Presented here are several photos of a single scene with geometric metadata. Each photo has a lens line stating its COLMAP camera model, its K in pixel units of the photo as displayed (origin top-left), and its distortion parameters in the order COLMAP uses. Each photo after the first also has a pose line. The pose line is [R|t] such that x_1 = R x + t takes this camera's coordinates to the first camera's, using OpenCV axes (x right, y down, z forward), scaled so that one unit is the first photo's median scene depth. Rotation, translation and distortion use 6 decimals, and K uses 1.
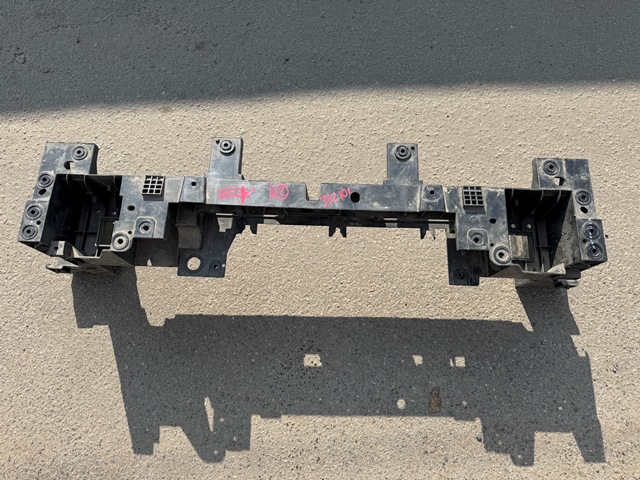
lens RADIAL K [[455.0, 0, 321.1], [0, 455.0, 237.2], [0, 0, 1]] dist [0.025619, -0.025815]
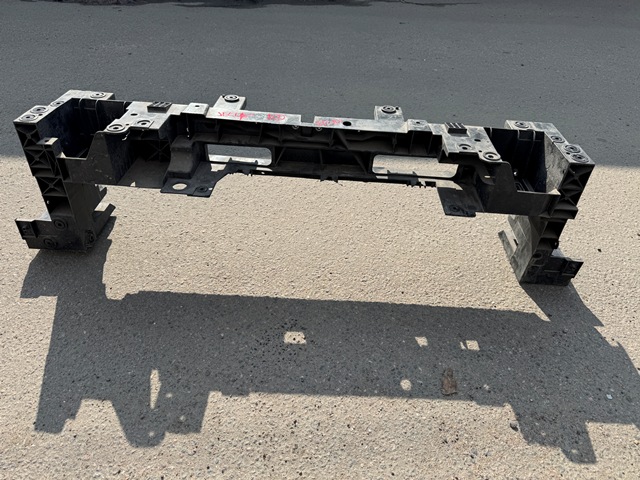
lens RADIAL K [[455.0, 0, 323.6], [0, 455.0, 243.0], [0, 0, 1]] dist [0.025619, -0.025815]
pose [[0.998641, 0.045548, 0.025313, 0.004661], [-0.022679, 0.817254, -0.575831, 0.593701], [-0.046915, 0.574474, 0.817177, 0.223685]]
